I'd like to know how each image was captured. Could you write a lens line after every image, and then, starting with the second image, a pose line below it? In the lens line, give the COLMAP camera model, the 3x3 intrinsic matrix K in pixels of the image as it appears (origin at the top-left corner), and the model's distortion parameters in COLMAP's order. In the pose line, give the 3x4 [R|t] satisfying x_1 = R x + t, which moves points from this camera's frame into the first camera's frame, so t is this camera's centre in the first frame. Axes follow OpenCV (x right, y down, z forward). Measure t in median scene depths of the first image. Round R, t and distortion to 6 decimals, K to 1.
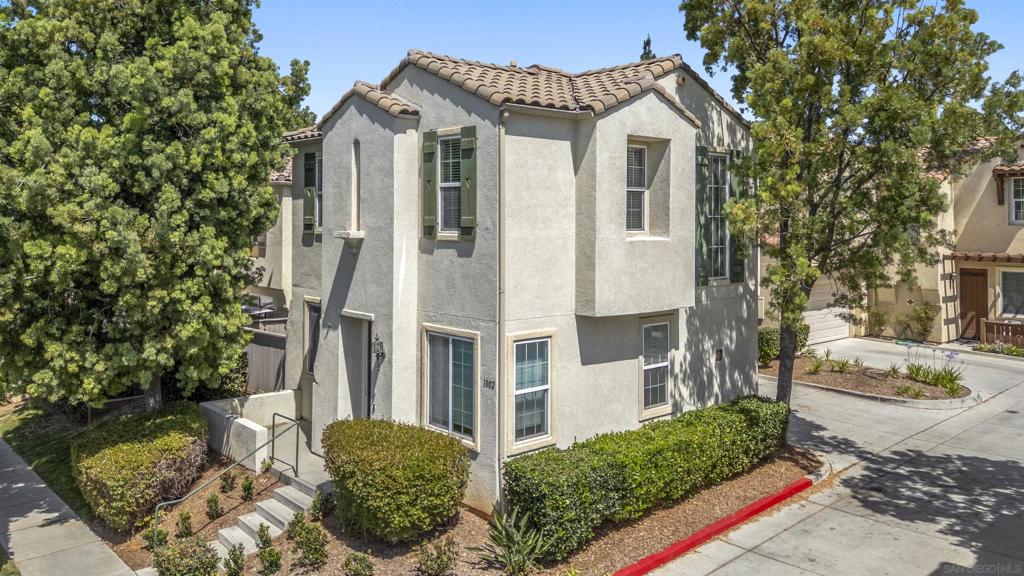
lens RADIAL K [[759.8, 0, 512.0], [0, 759.8, 288.0], [0, 0, 1]] dist [0.008058, 0.006730]
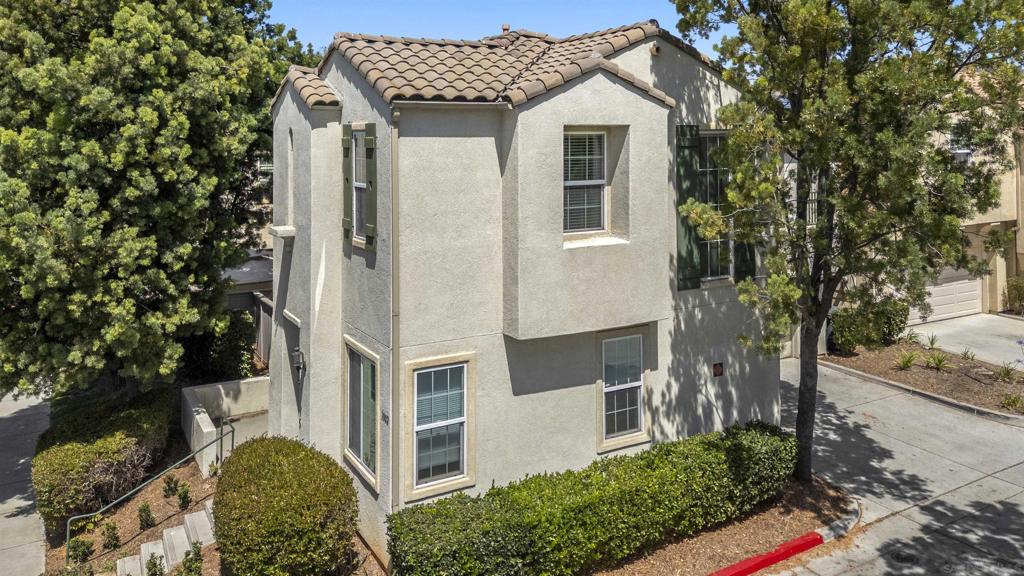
lens RADIAL K [[784.4, 0, 513.4], [0, 784.4, 201.8], [0, 0, 1]] dist [0.004330, 0.003168]
pose [[0.980131, 0.004834, -0.198292, 0.268664], [-0.007559, 0.999887, -0.012987, -0.102769], [0.198207, 0.014228, 0.980057, 0.126354]]
